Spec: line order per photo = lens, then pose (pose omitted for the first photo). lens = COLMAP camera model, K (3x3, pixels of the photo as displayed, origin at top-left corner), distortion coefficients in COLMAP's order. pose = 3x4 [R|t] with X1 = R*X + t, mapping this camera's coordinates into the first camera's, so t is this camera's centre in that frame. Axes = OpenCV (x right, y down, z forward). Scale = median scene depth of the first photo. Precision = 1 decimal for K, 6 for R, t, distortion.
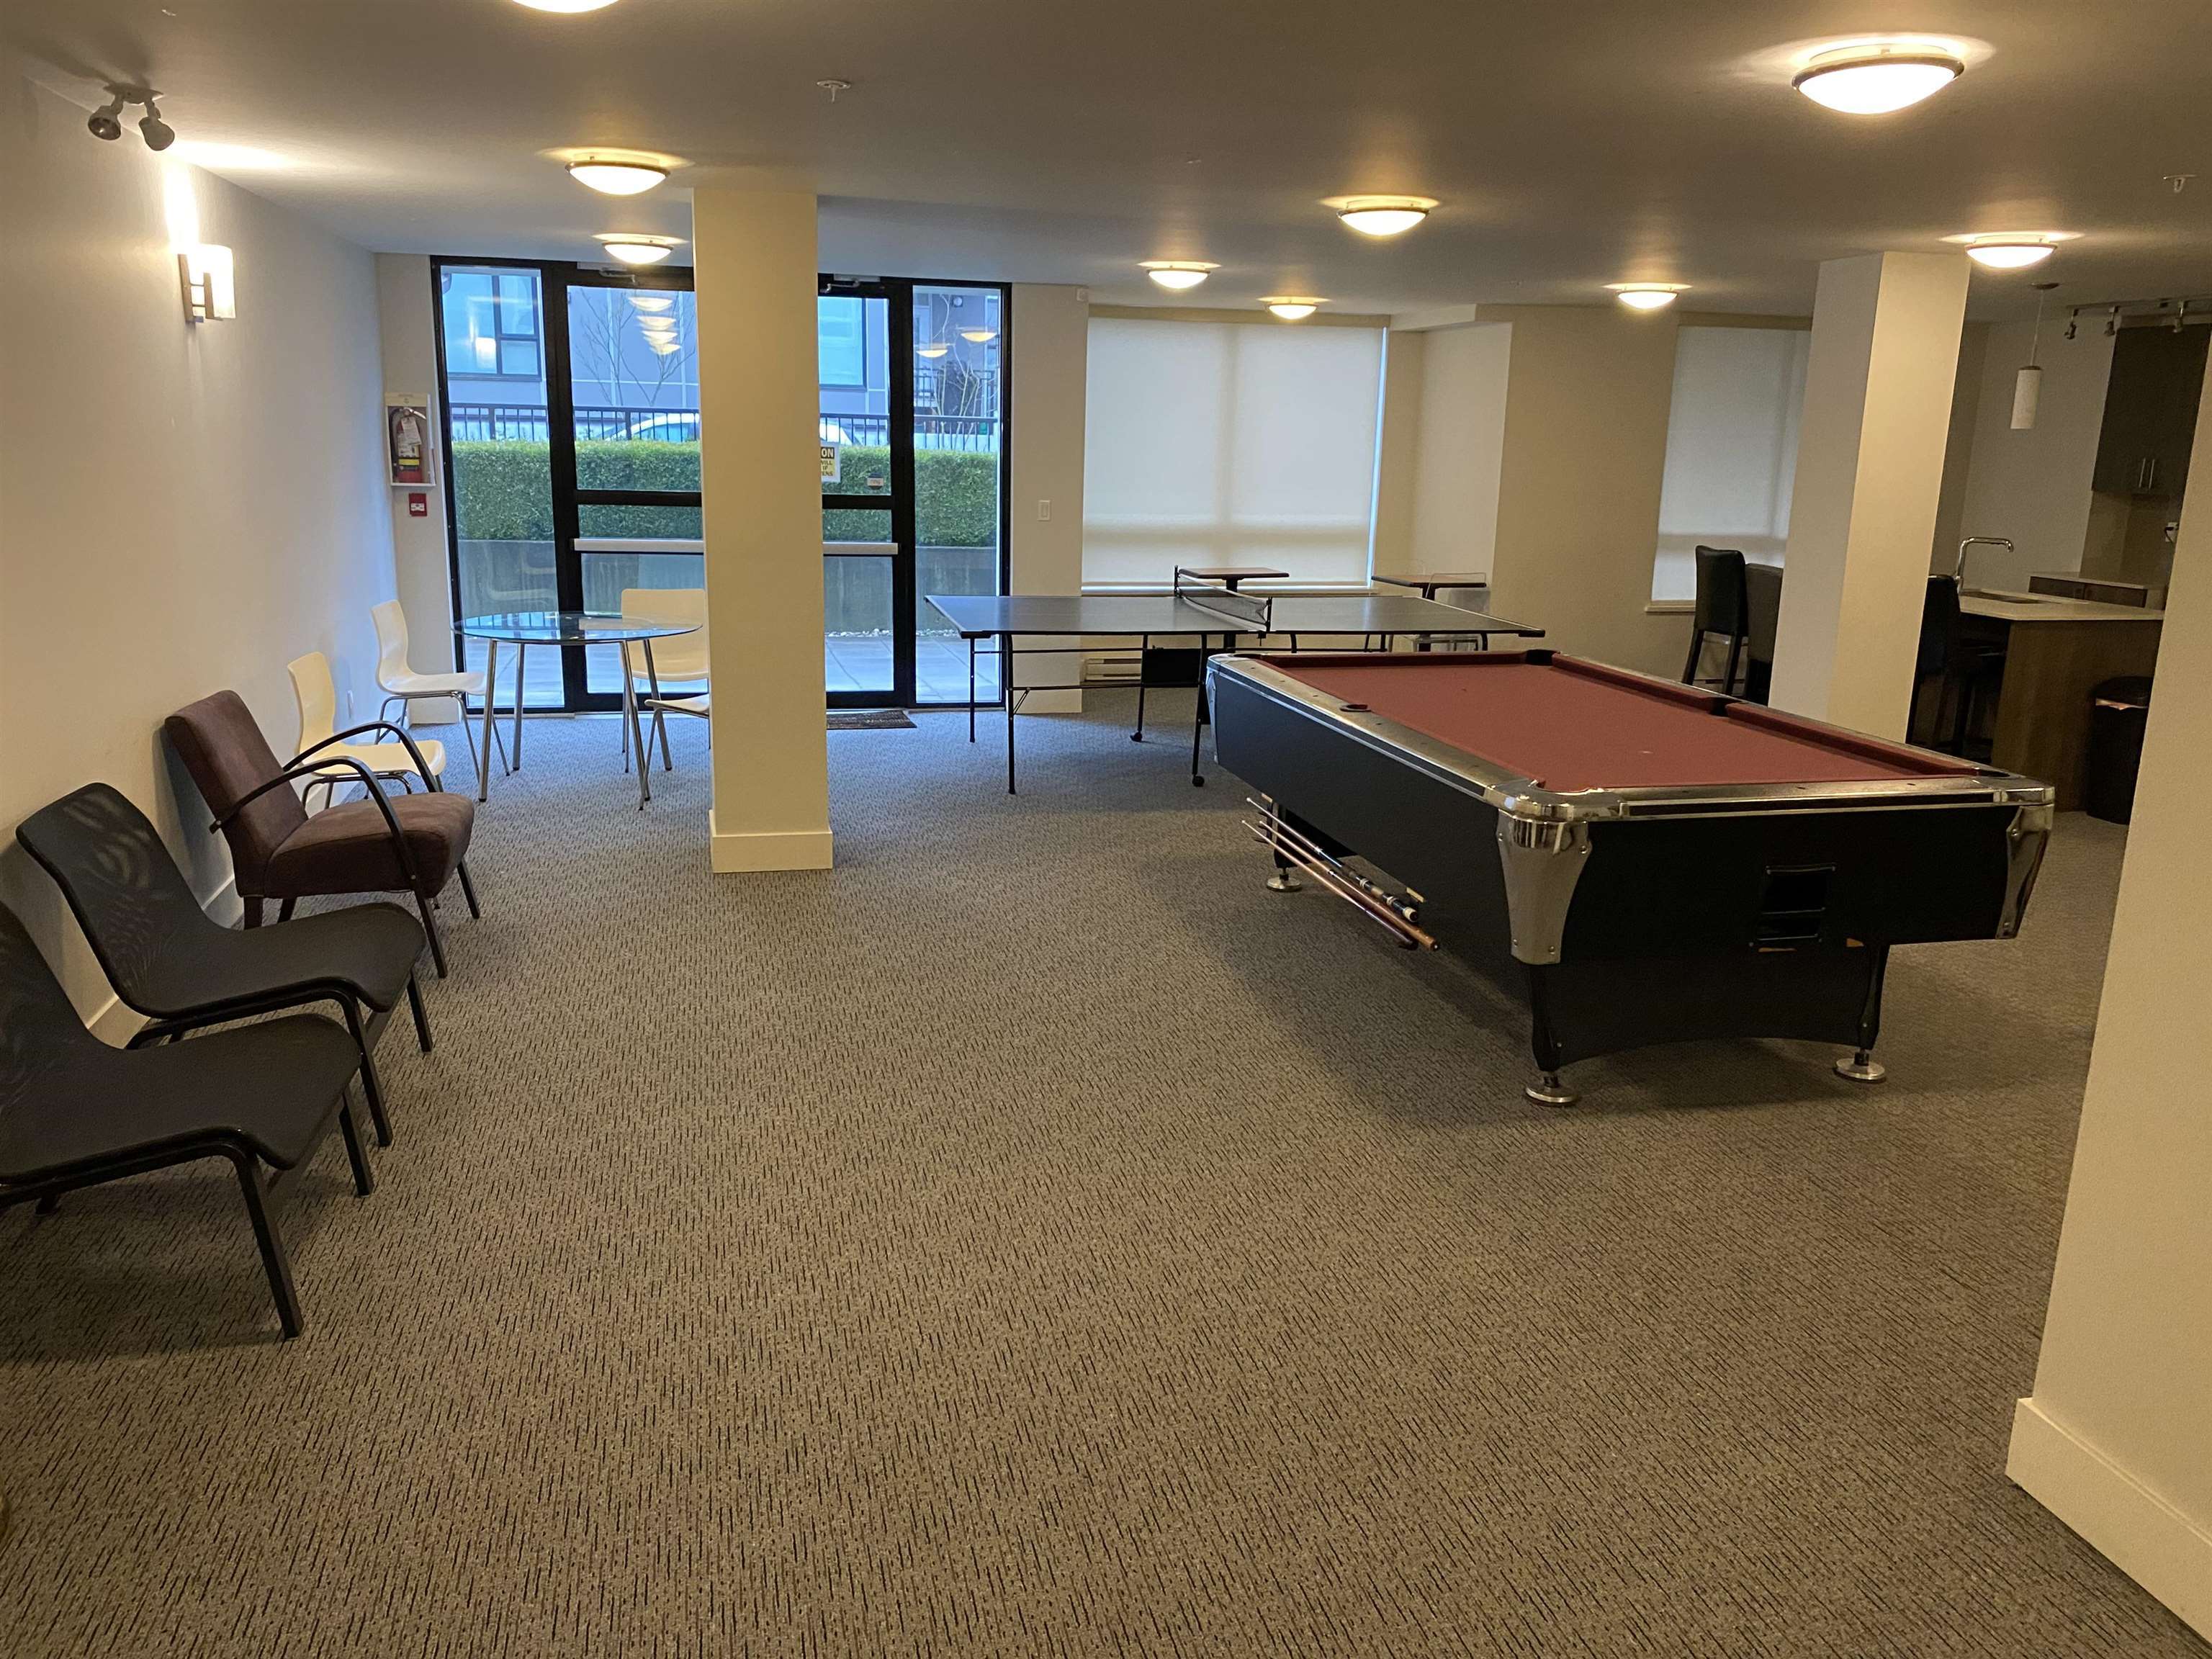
lens RADIAL K [[1648.7, 0, 1106.0], [0, 1648.7, 829.5], [0, 0, 1]] dist [0.058133, -0.096425]
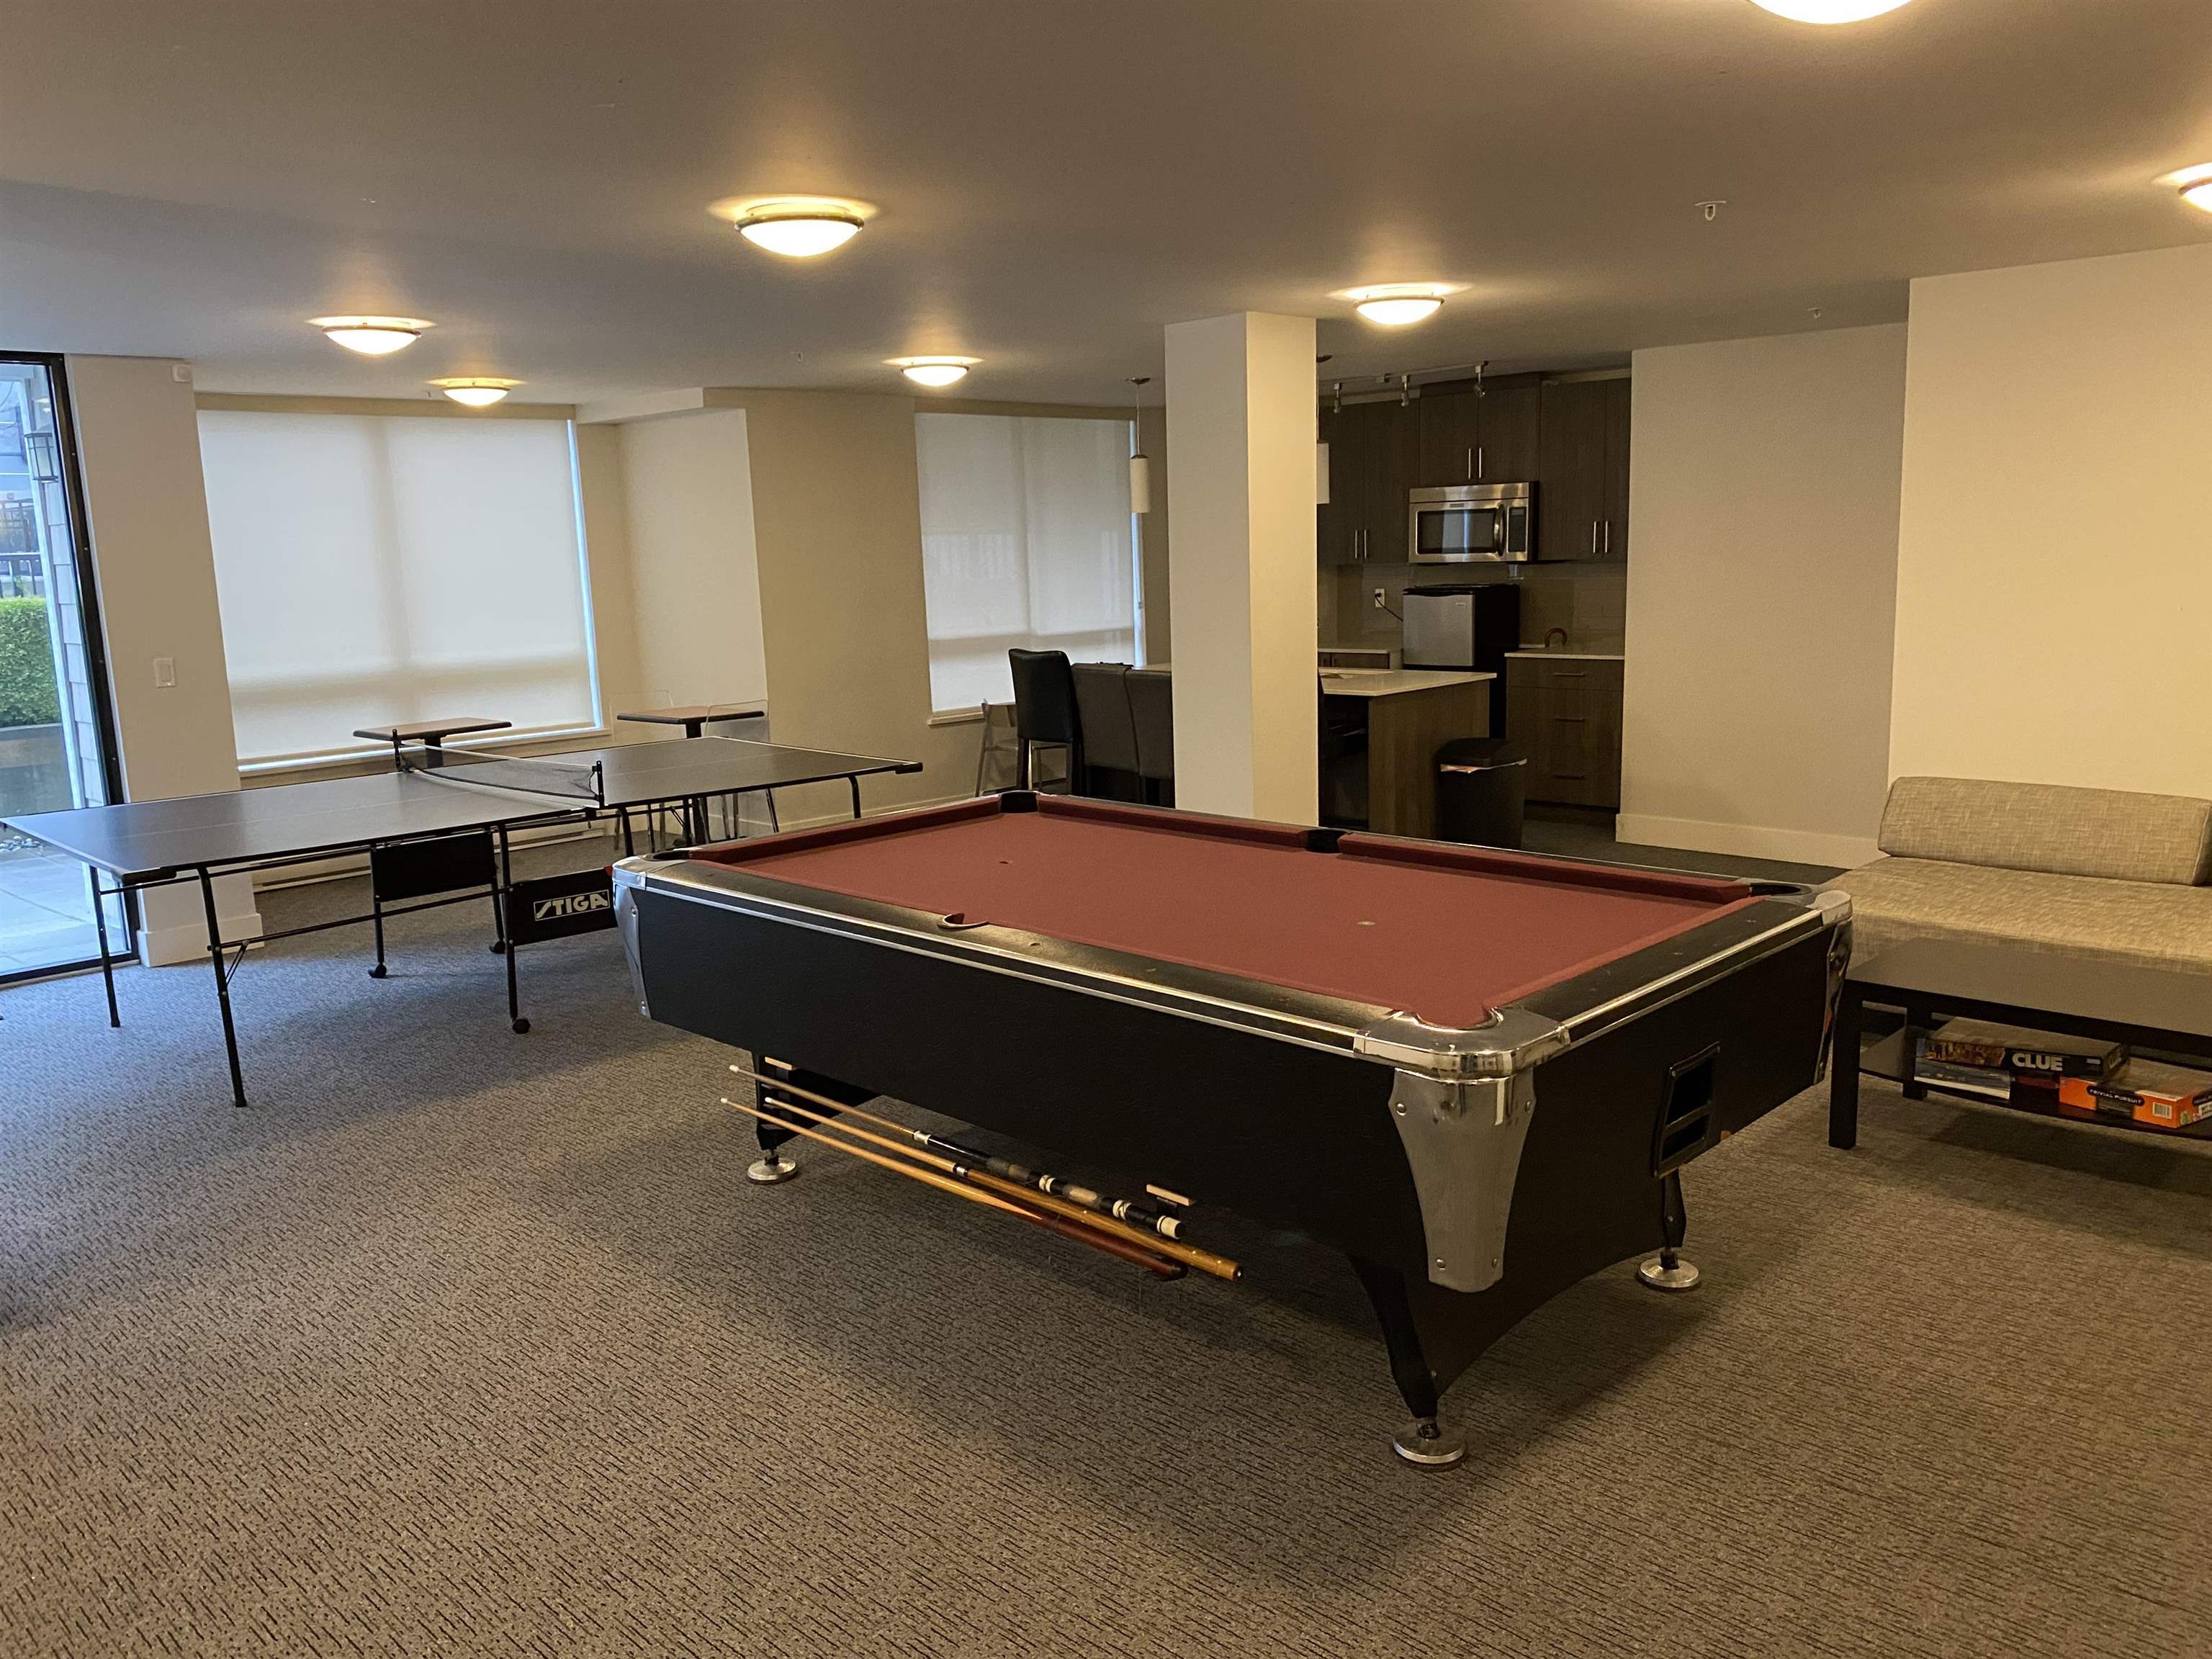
lens RADIAL K [[1648.7, 0, 1106.0], [0, 1648.7, 829.5], [0, 0, 1]] dist [0.058133, -0.096425]
pose [[0.845037, -0.139551, 0.516177, -0.091173], [0.173864, 0.984597, -0.018445, -0.057091], [-0.505652, 0.105331, 0.856284, 0.255897]]
